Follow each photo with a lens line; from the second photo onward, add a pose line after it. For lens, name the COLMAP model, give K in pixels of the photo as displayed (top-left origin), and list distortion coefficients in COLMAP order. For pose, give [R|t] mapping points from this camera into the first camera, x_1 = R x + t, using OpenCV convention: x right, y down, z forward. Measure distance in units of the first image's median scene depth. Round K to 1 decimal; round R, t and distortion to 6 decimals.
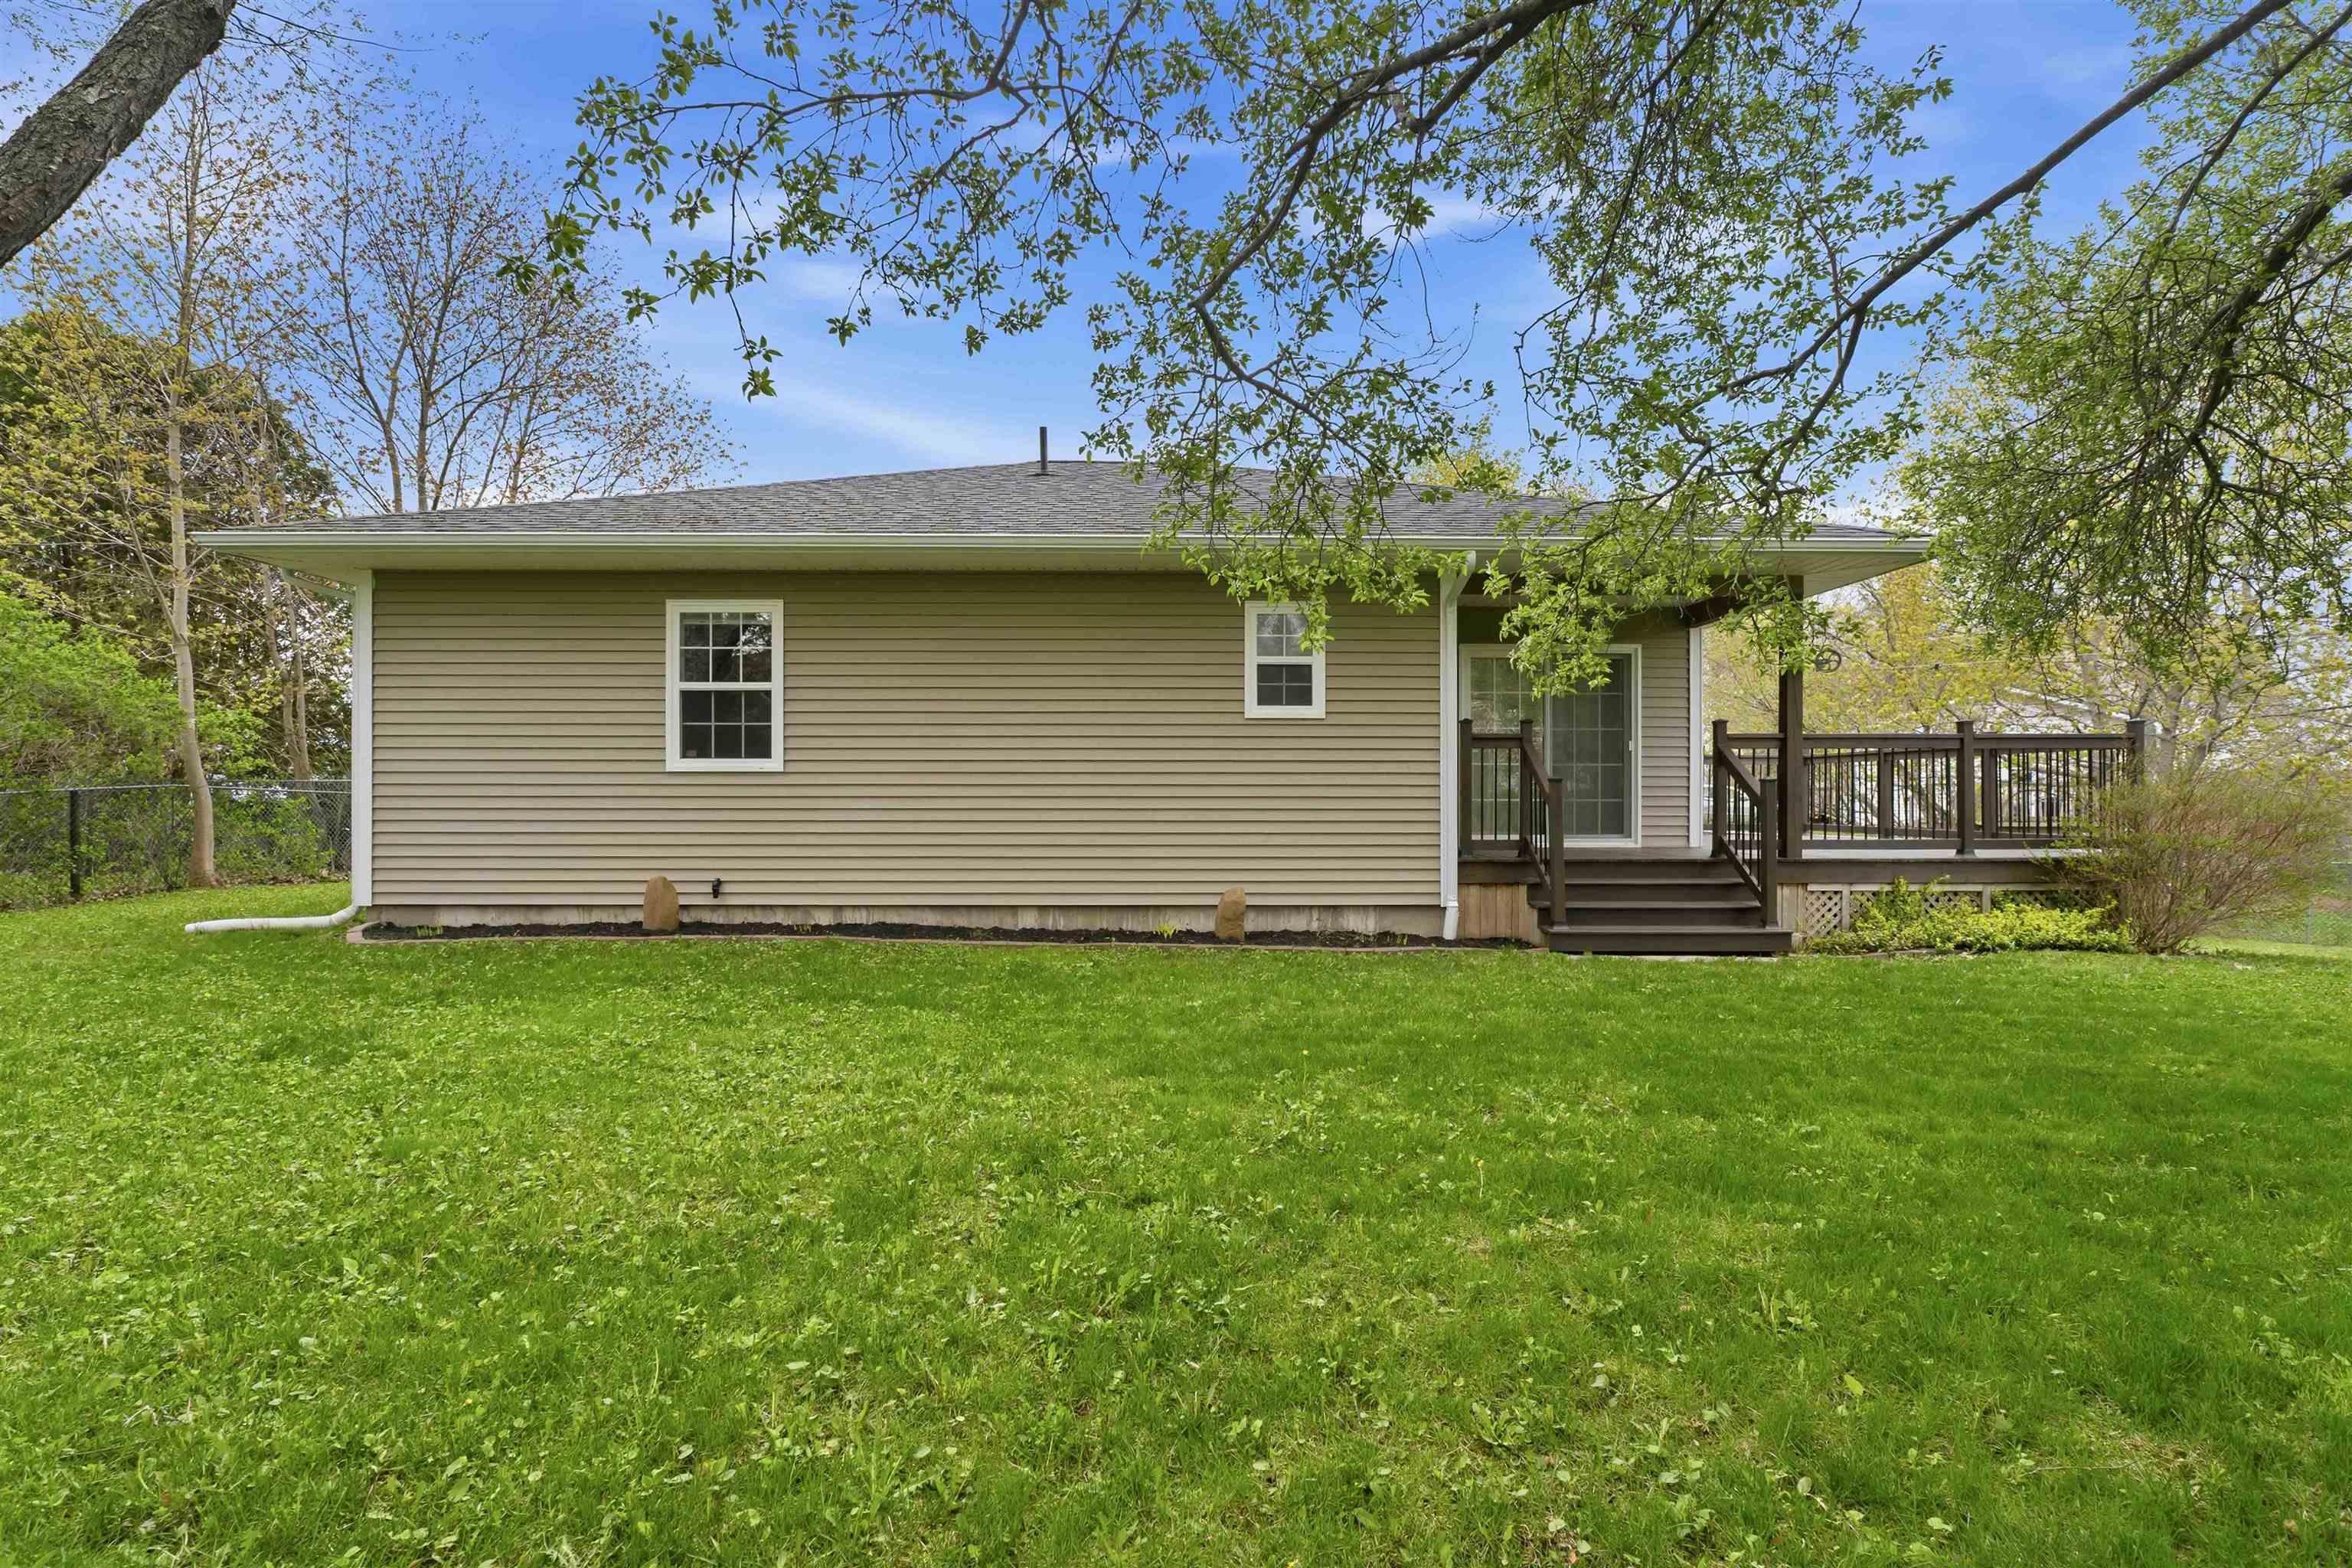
lens RADIAL K [[989.2, 0, 1176.0], [0, 989.2, 784.0], [0, 0, 1]] dist [-0.008018, -0.000031]
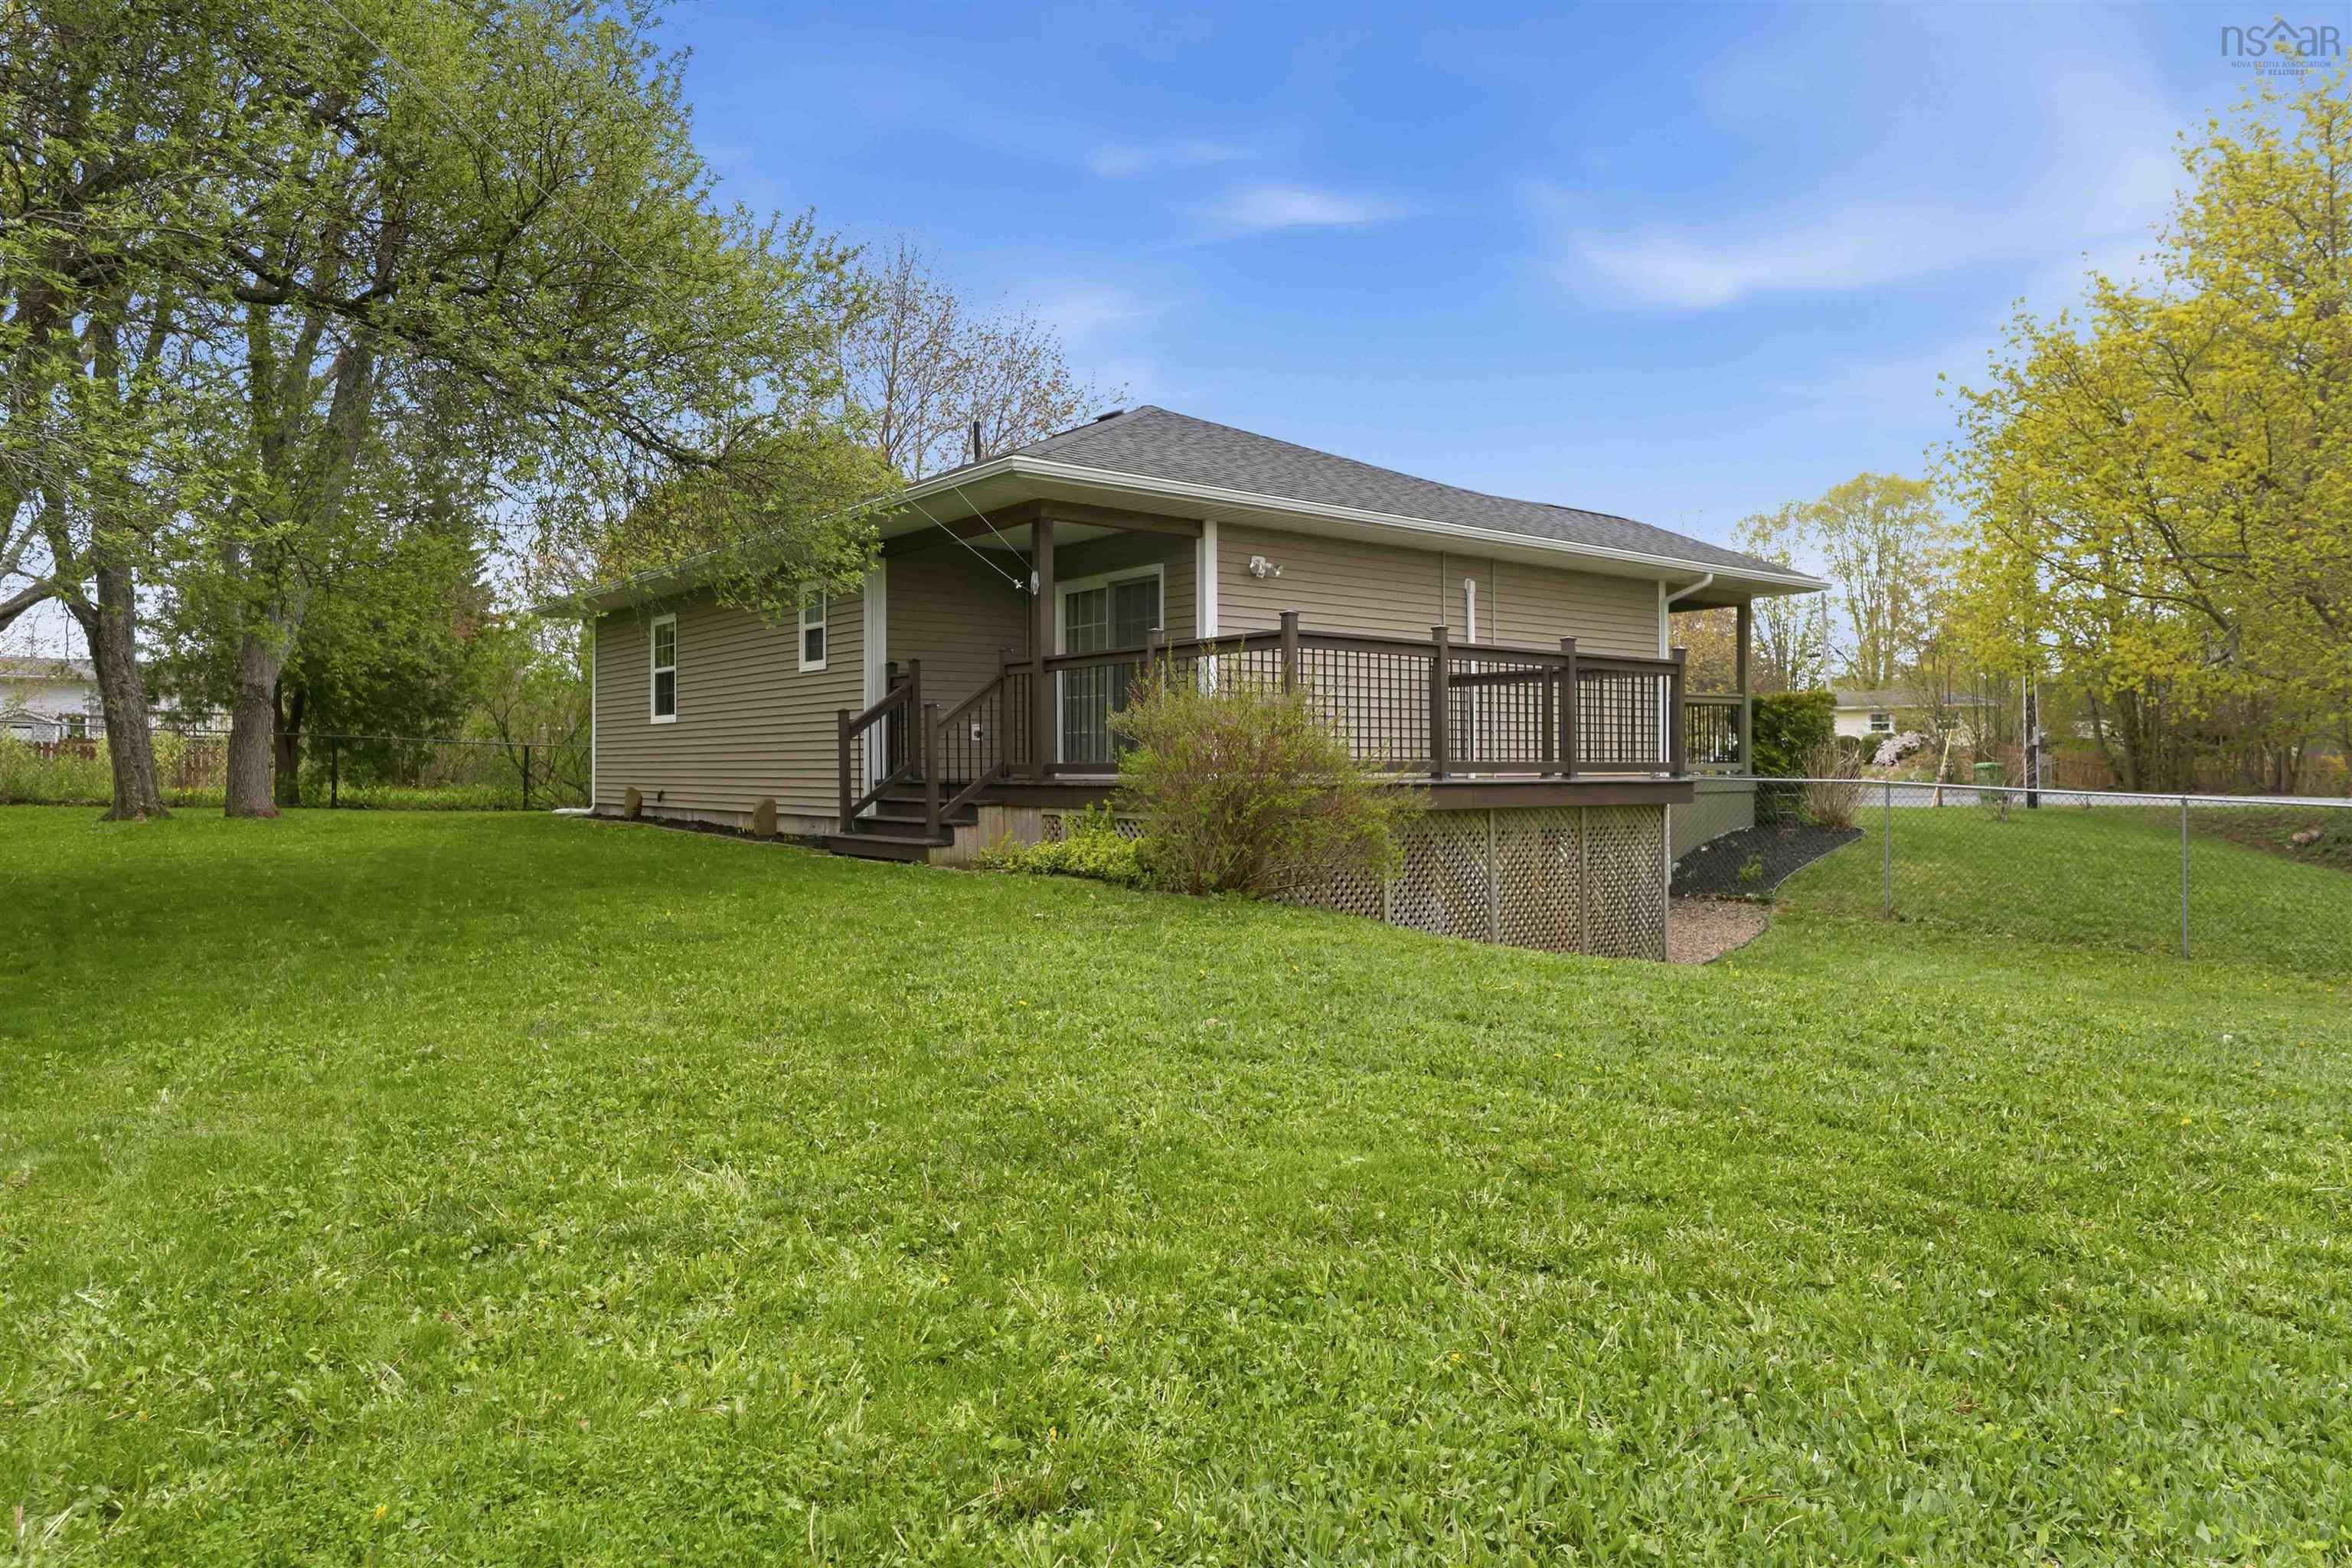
lens RADIAL K [[1463.1, 0, 1204.3], [0, 1463.1, 761.8], [0, 0, 1]] dist [-0.007462, -0.001549]
pose [[0.622846, -0.005278, -0.782327, 1.929539], [0.002899, 0.999986, -0.004438, 0.062432], [0.782339, 0.000497, 0.622852, 0.213384]]
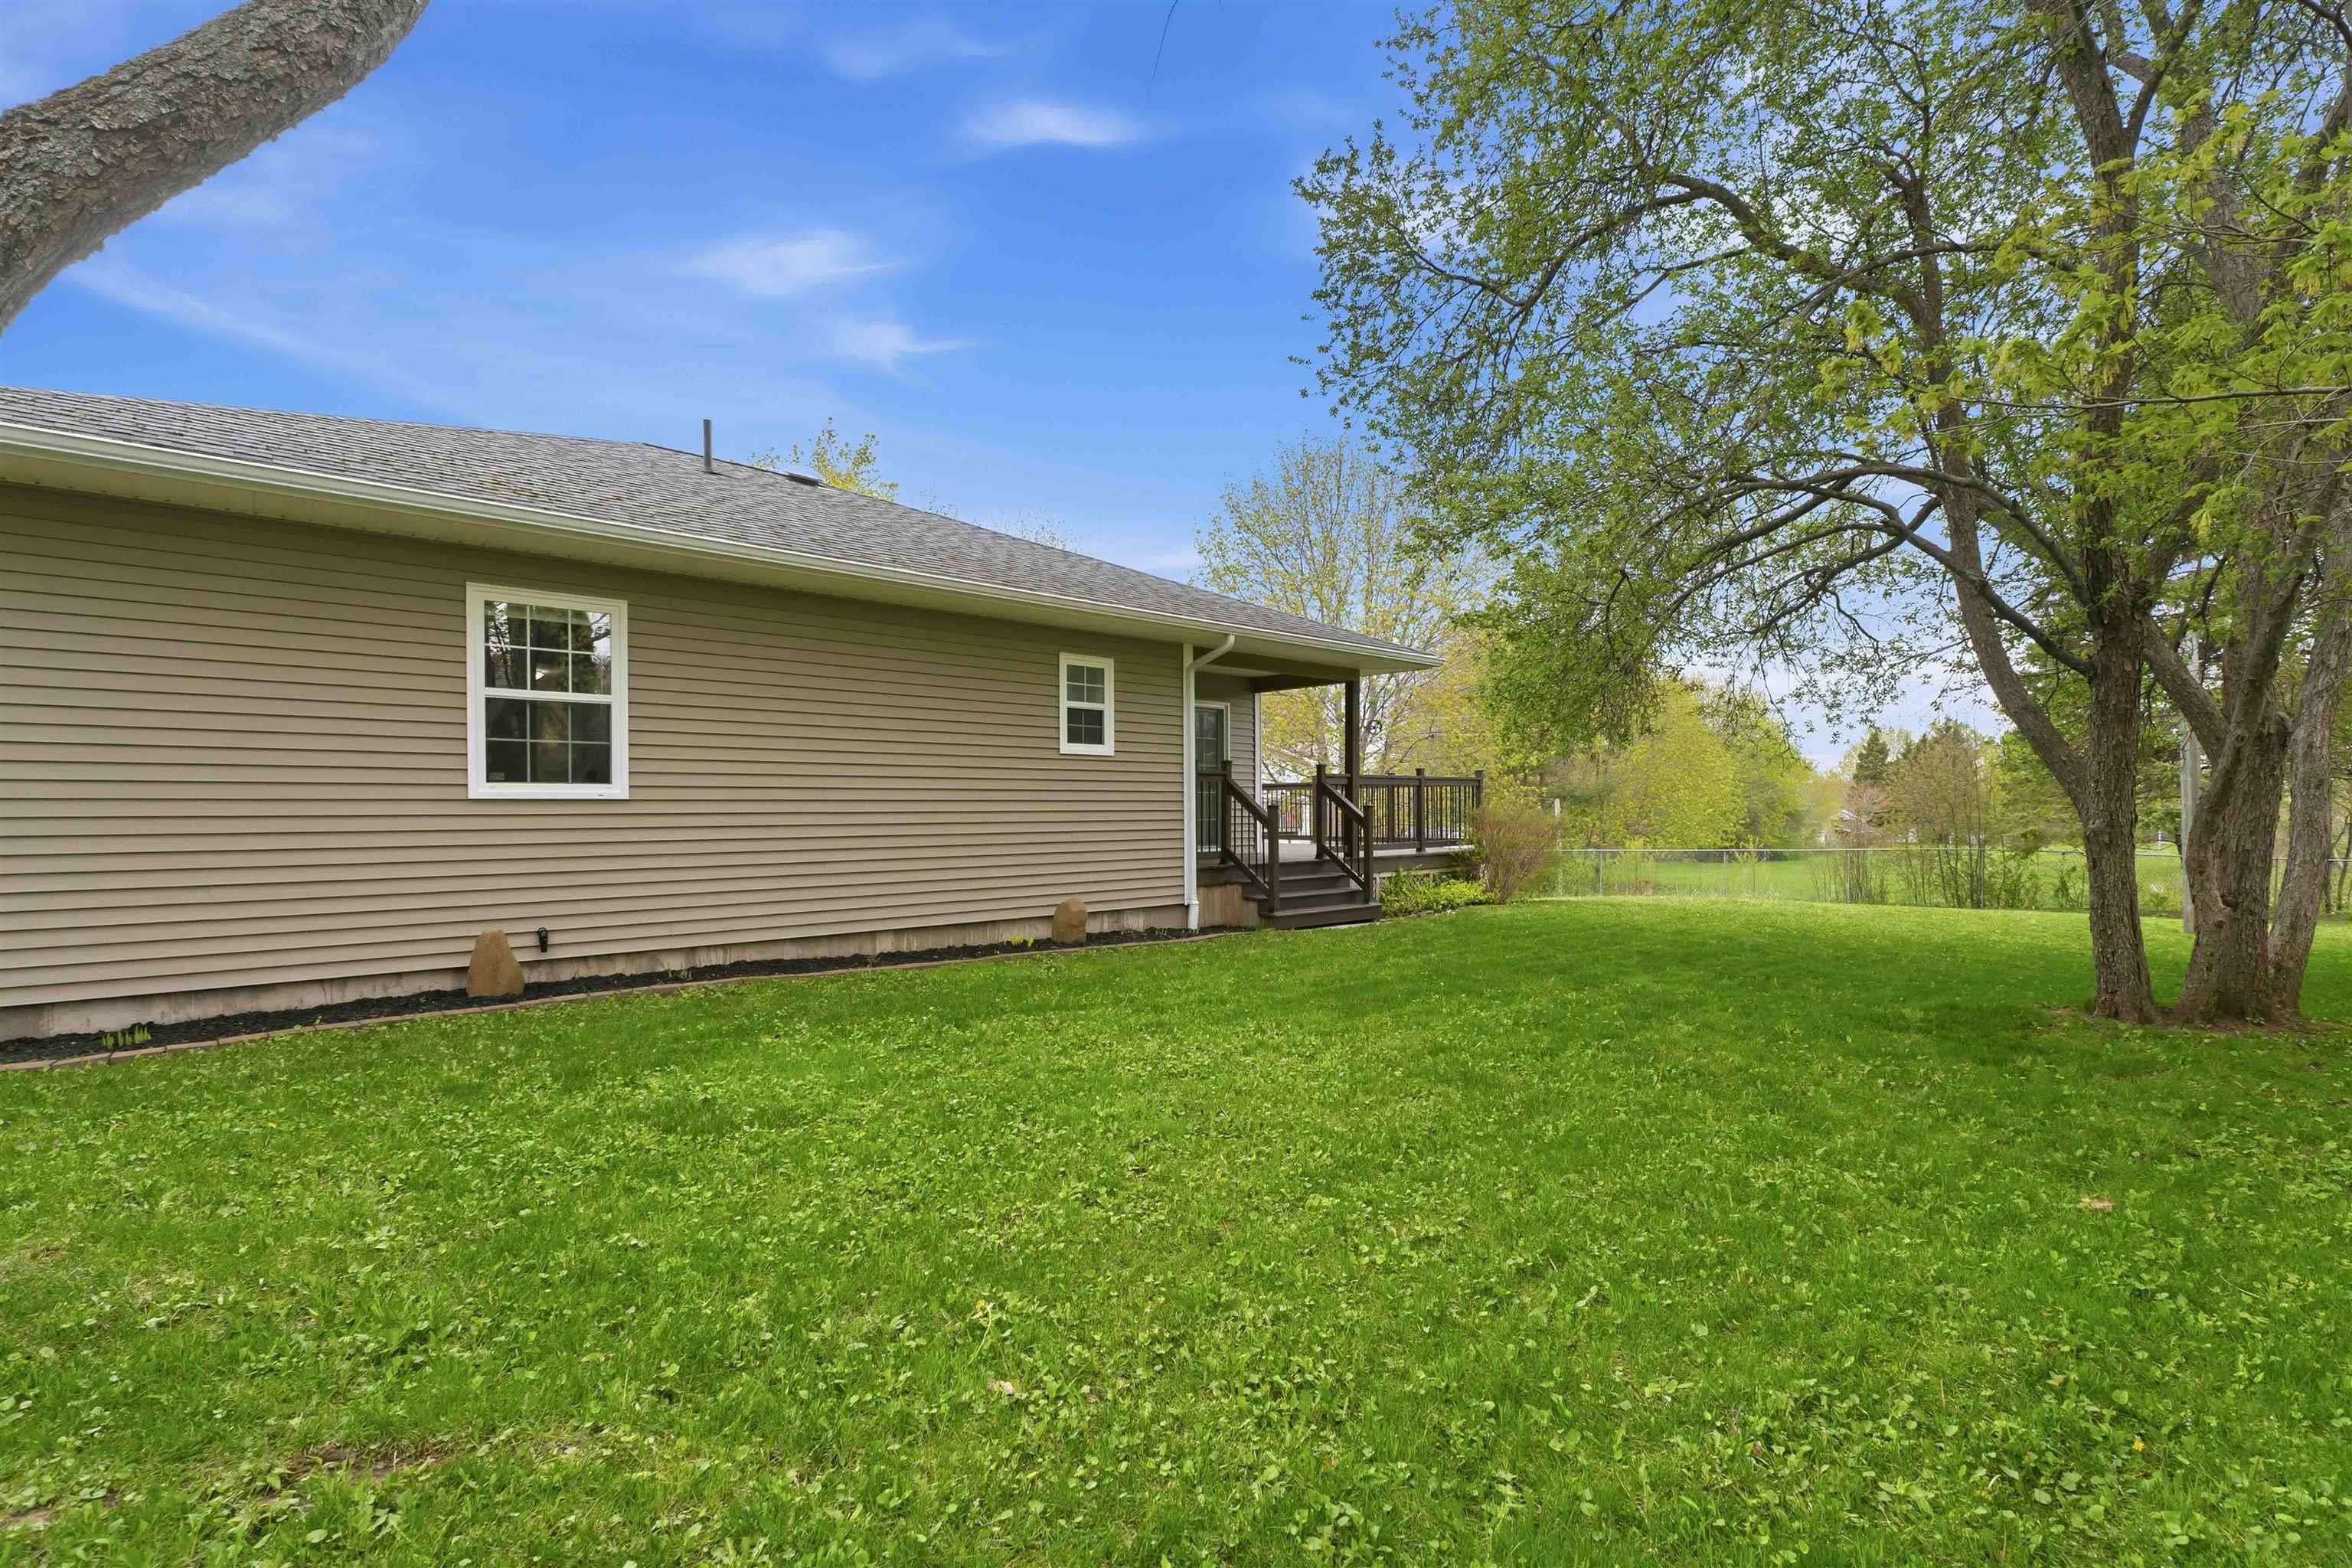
lens RADIAL K [[1038.6, 0, 1178.1], [0, 1038.6, 822.3], [0, 0, 1]] dist [-0.002811, -0.000355]
pose [[0.748863, -0.013622, 0.662585, -0.636619], [0.006681, 0.999893, 0.013006, -0.000789], [-0.662691, -0.005313, 0.748874, -0.004436]]
